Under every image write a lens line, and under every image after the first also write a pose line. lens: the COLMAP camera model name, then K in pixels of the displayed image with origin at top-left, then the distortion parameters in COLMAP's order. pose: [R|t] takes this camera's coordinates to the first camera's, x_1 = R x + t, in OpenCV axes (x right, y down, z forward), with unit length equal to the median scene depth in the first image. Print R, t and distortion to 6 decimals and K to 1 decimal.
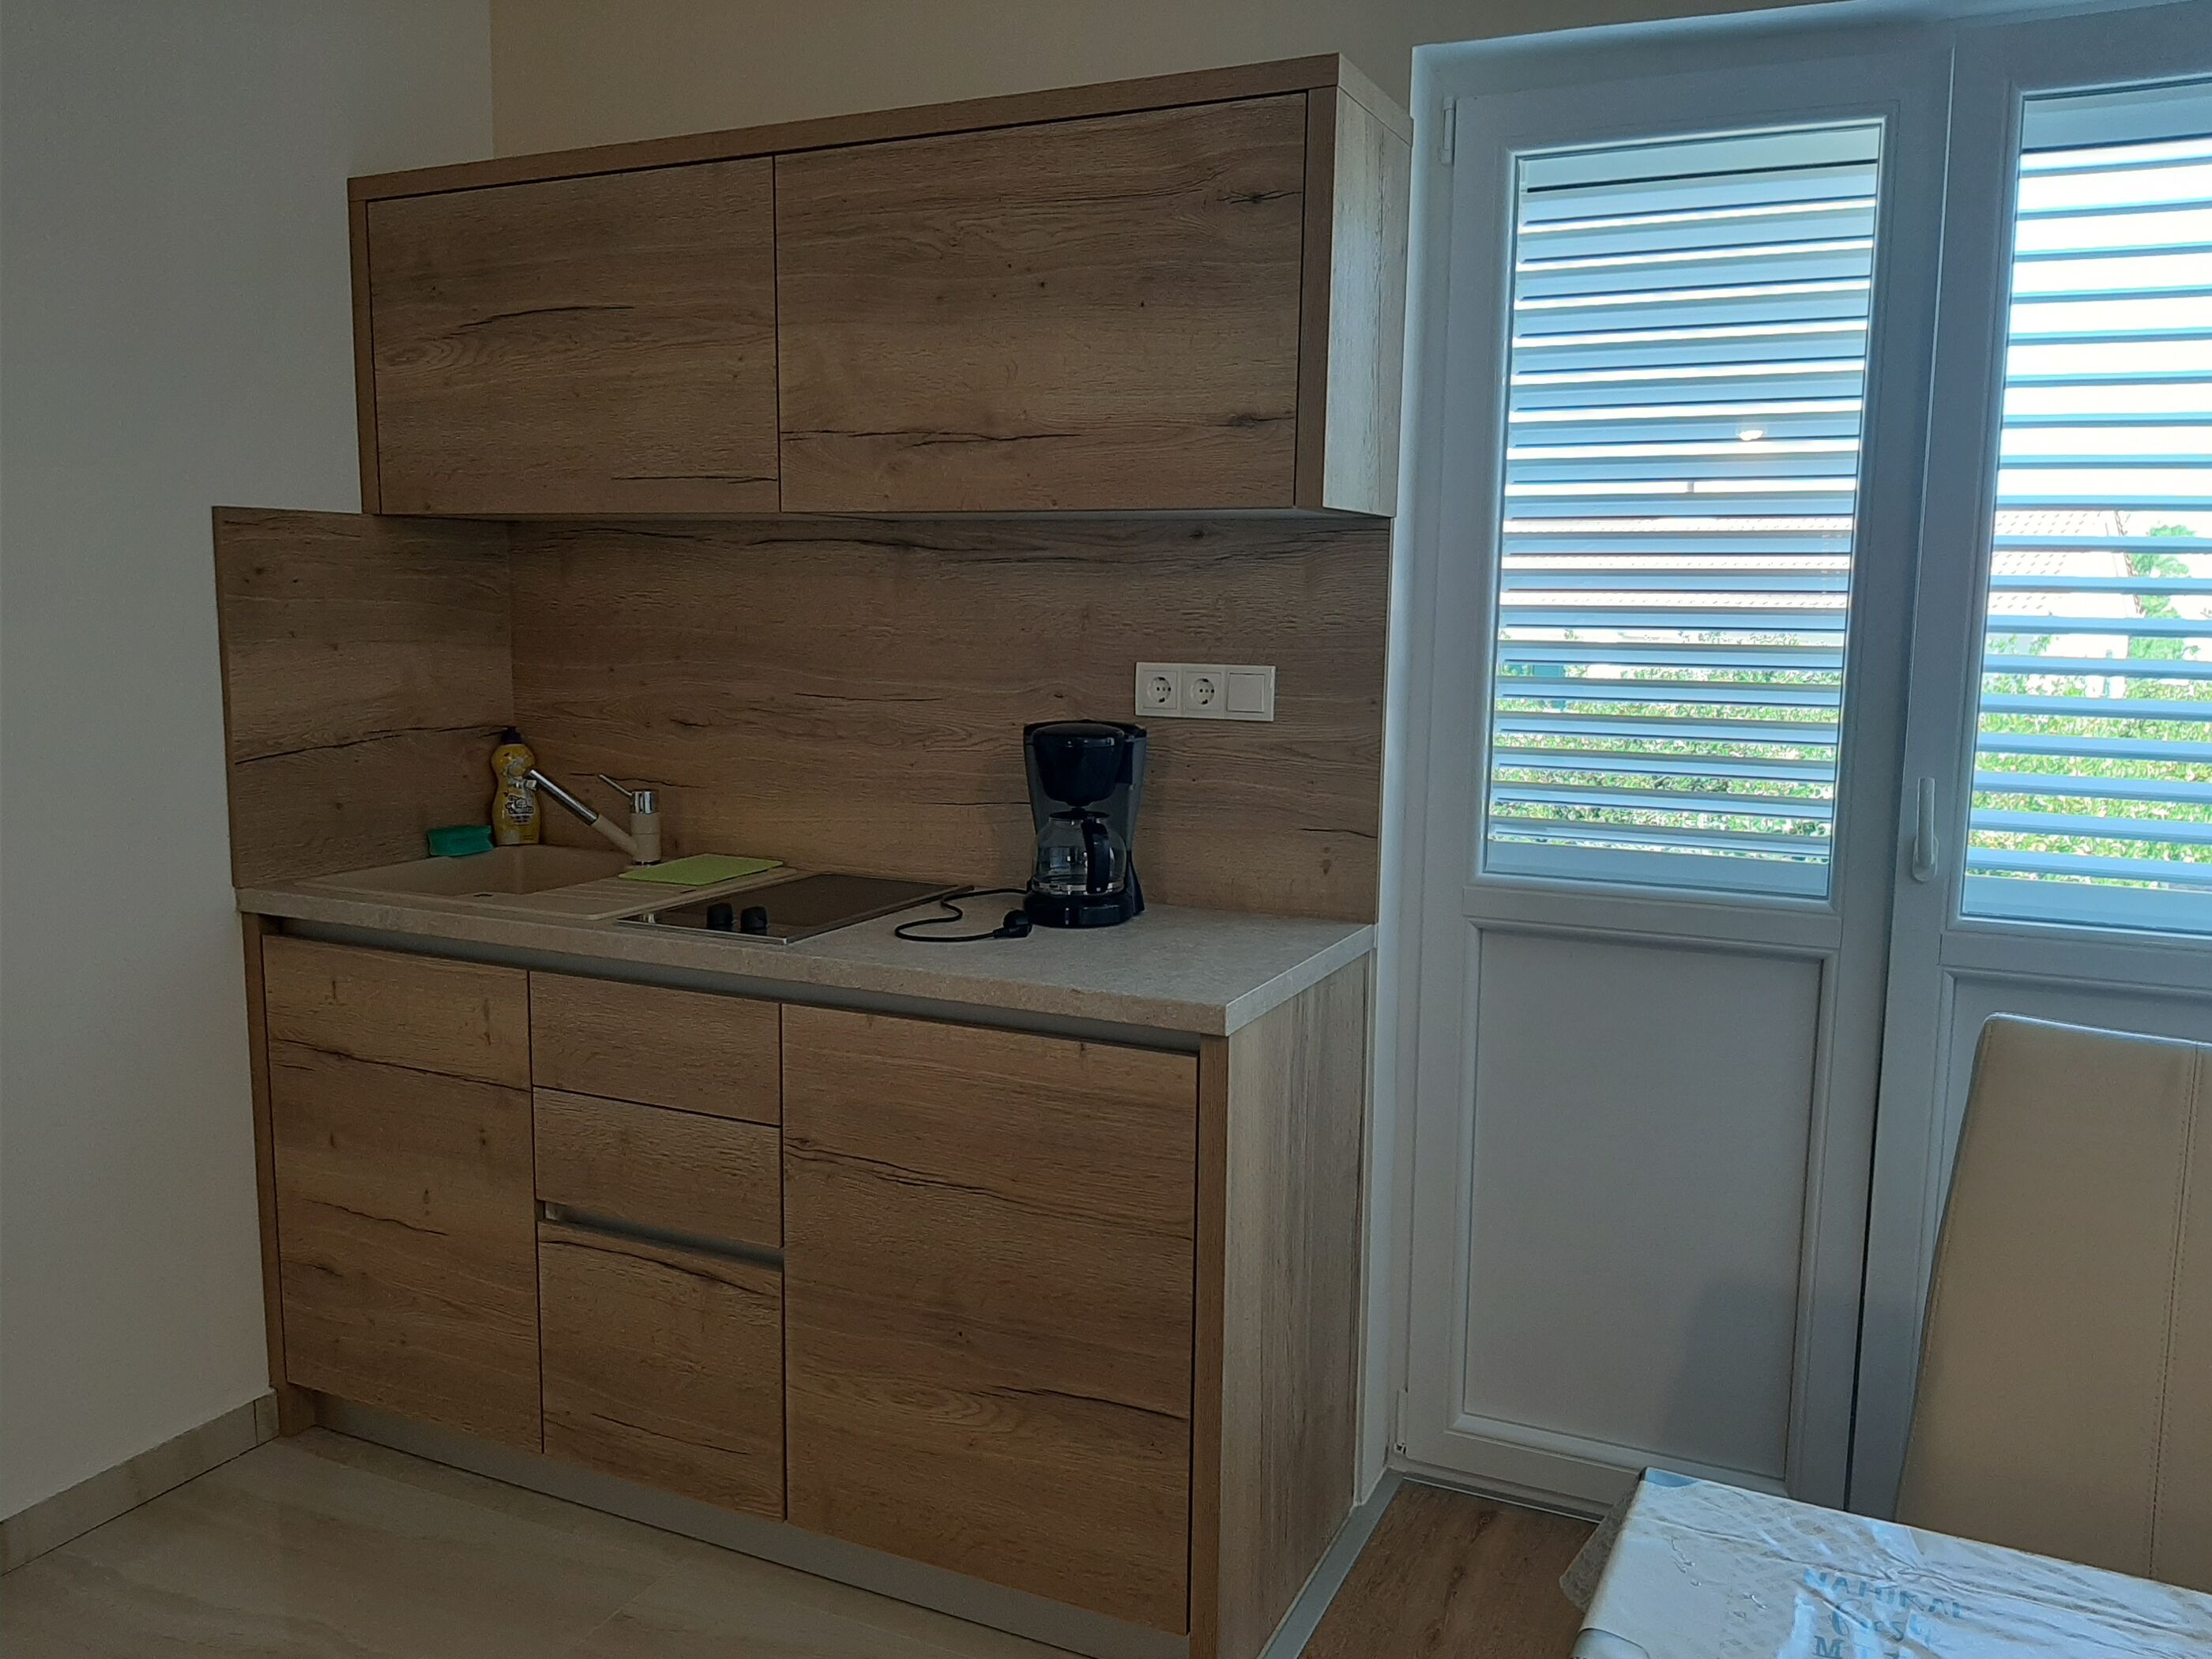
lens RADIAL K [[1718.2, 0, 1117.8], [0, 1718.2, 840.7], [0, 0, 1]] dist [0.084676, -0.146924]
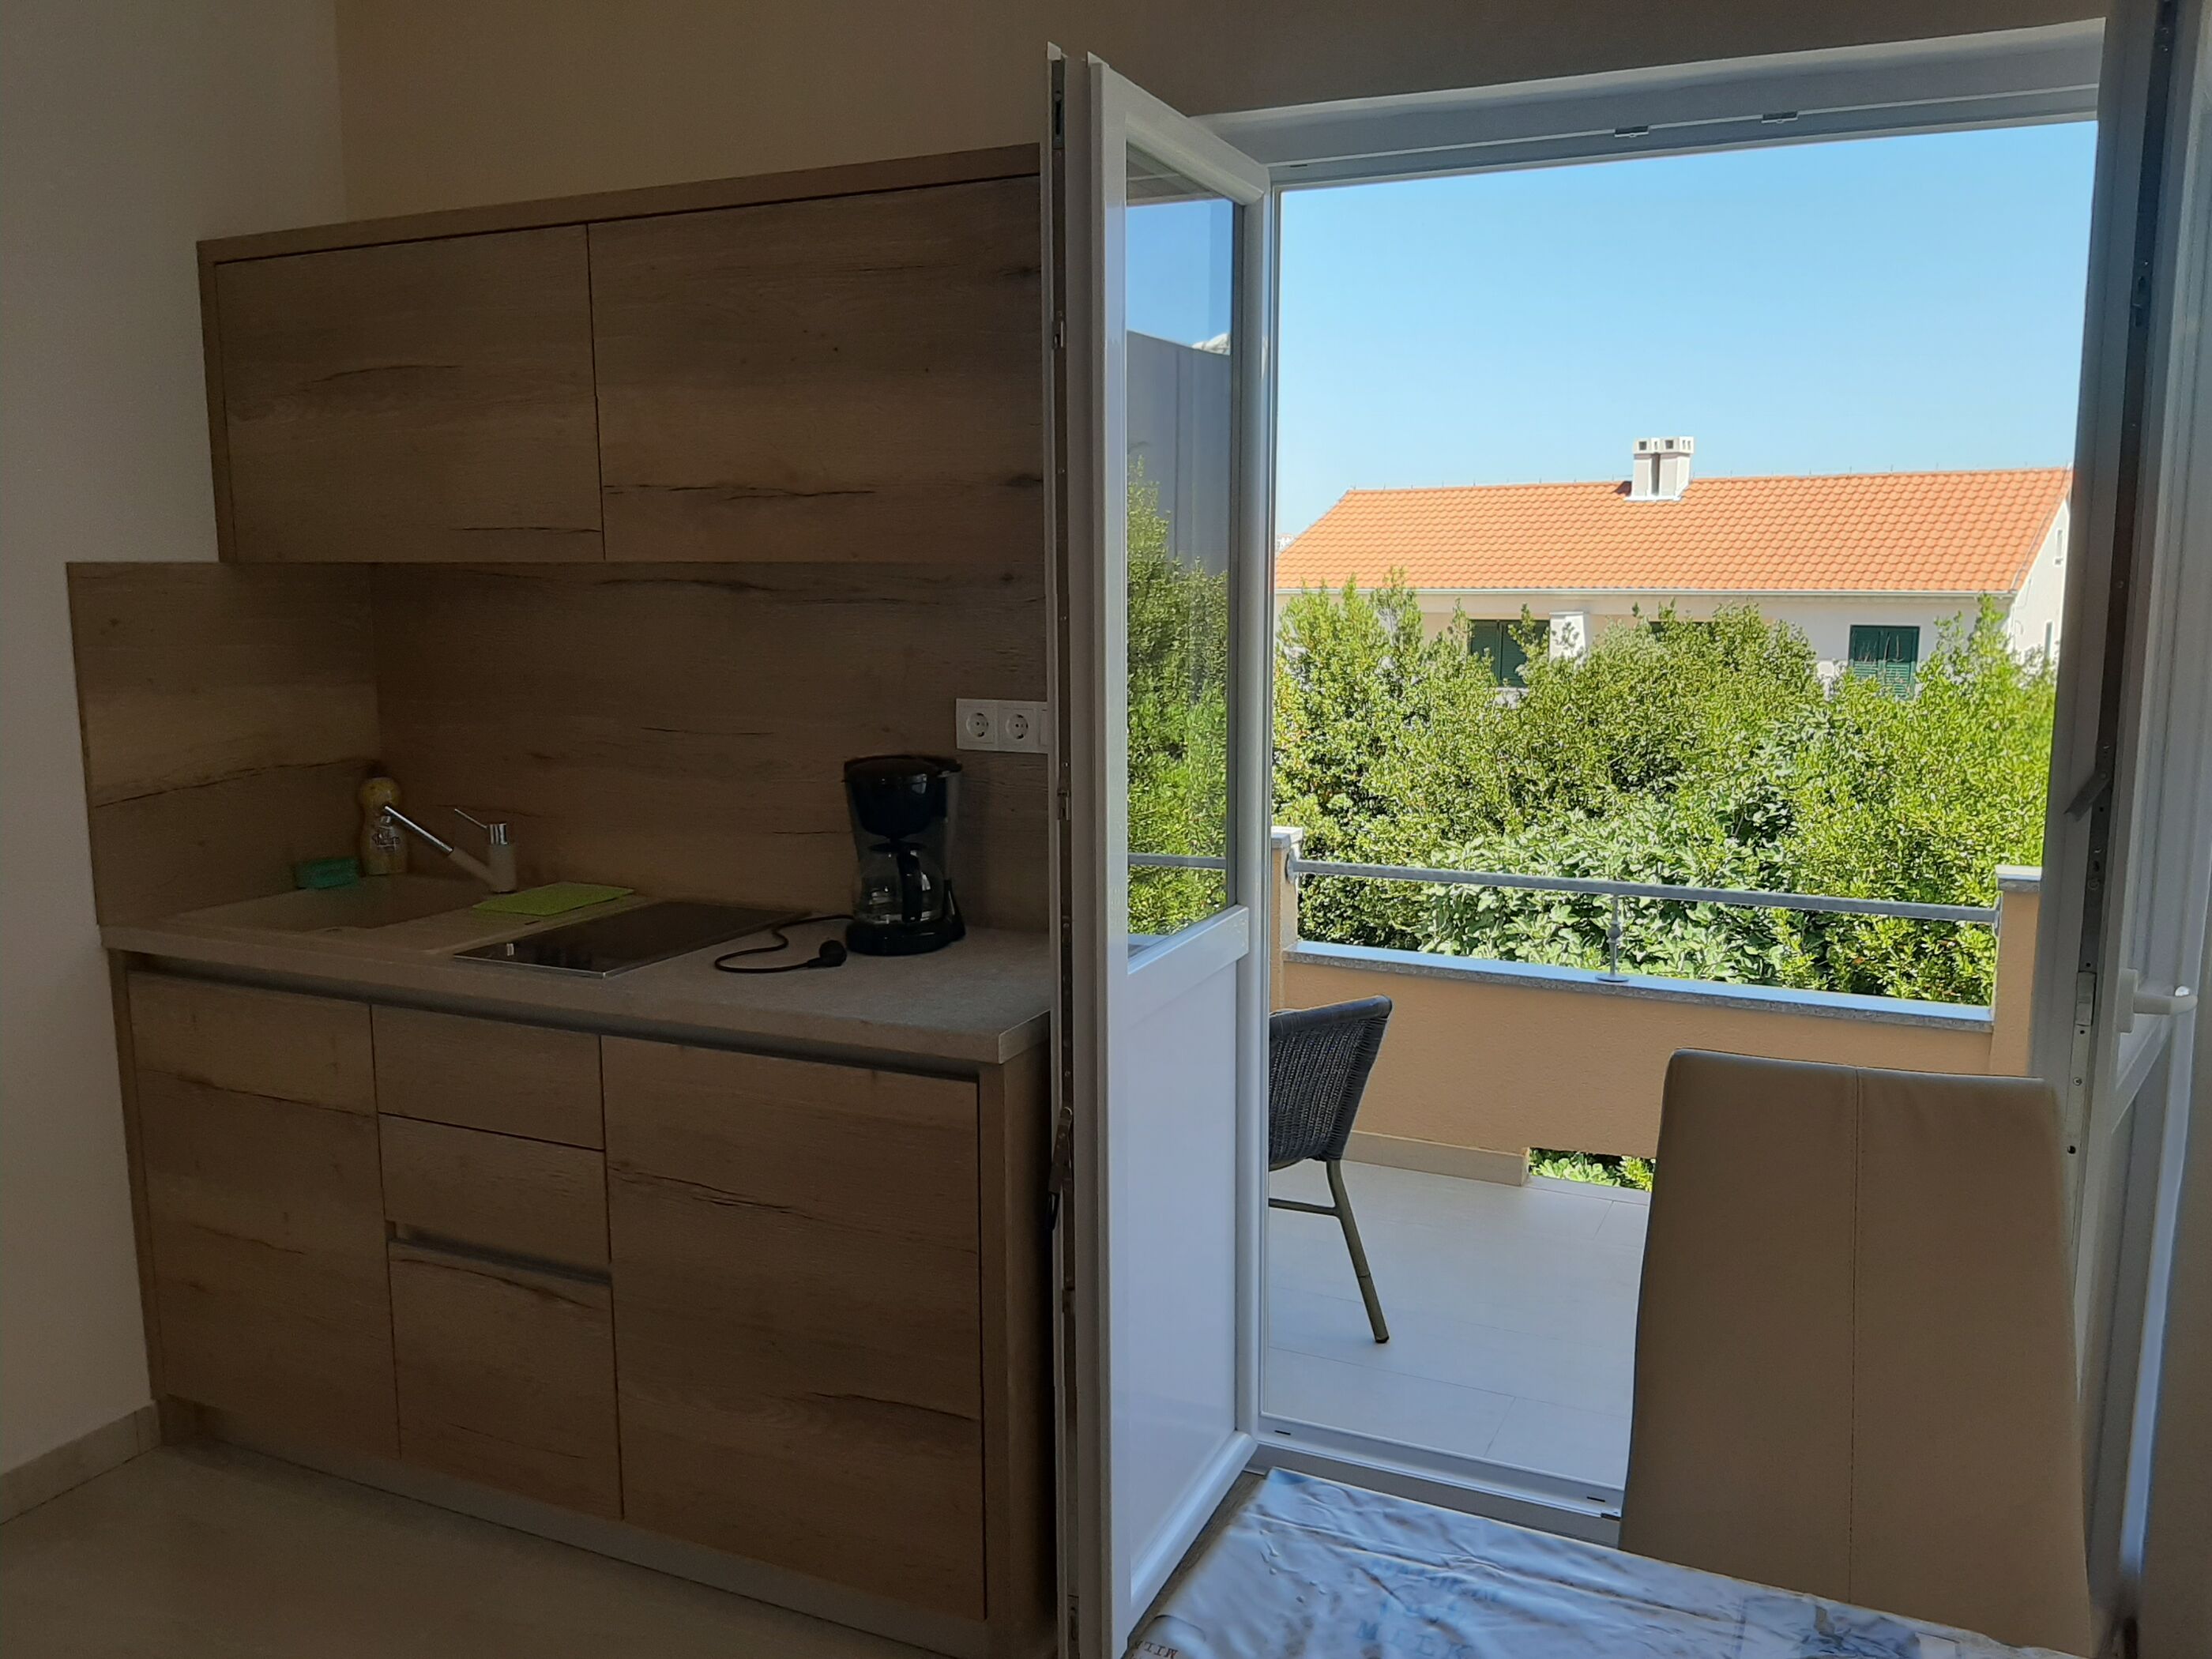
lens RADIAL K [[1718.2, 0, 1117.8], [0, 1718.2, 840.7], [0, 0, 1]] dist [0.084676, -0.146924]
pose [[0.999854, -0.014864, 0.008396, 0.102754], [0.014764, 0.999821, 0.011857, -0.029251], [-0.008570, -0.011731, 0.999894, -0.053121]]
